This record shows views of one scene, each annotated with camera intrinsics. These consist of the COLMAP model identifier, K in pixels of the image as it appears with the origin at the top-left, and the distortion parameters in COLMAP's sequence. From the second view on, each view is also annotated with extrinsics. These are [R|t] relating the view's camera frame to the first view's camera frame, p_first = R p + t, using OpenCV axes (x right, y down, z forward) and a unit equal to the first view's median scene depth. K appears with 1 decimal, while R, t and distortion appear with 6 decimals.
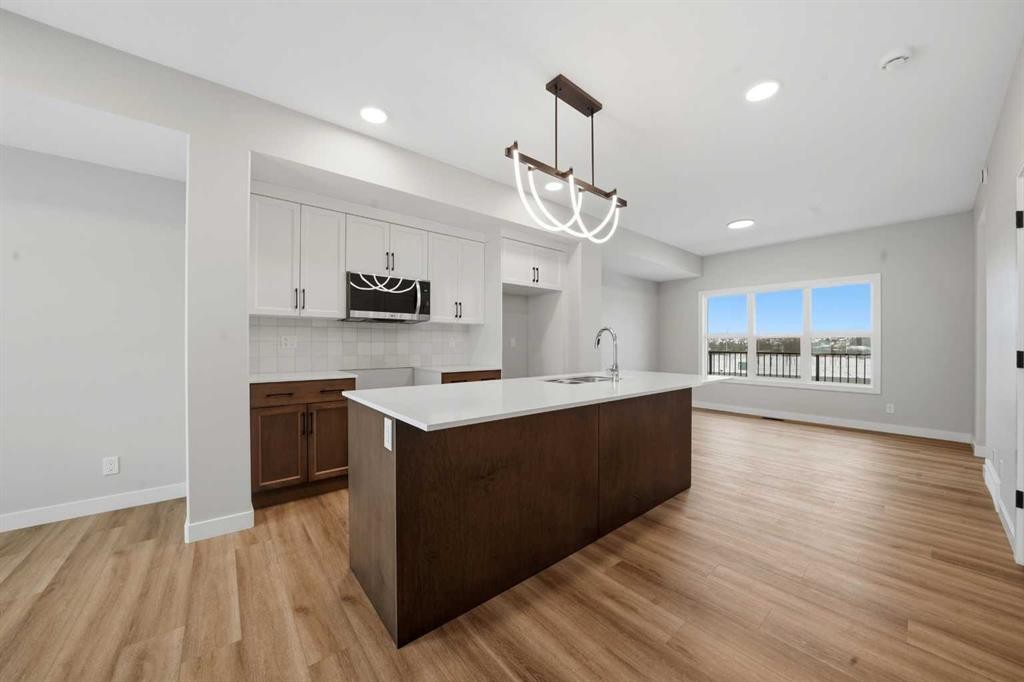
lens RADIAL K [[356.2, 0, 512.0], [0, 356.2, 341.0], [0, 0, 1]] dist [-0.037391, 0.004764]
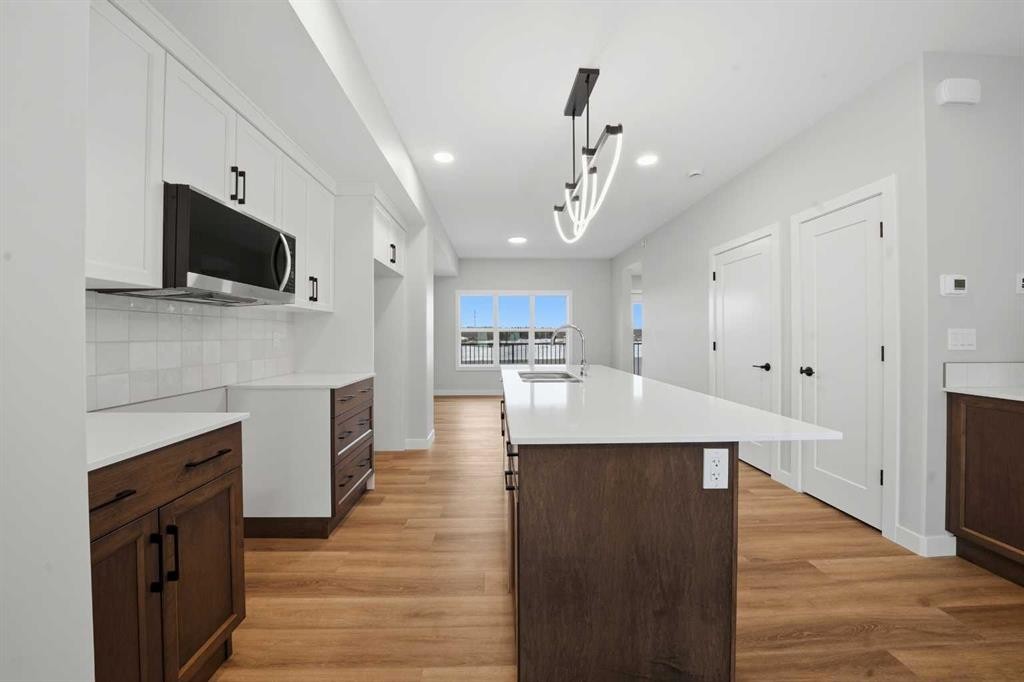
lens RADIAL K [[356.2, 0, 512.0], [0, 356.2, 341.0], [0, 0, 1]] dist [-0.037391, 0.004764]
pose [[0.602640, -0.016380, 0.797845, -0.770934], [-0.001476, 0.999765, 0.021640, -0.013578], [-0.798012, -0.014219, 0.602474, 0.565071]]
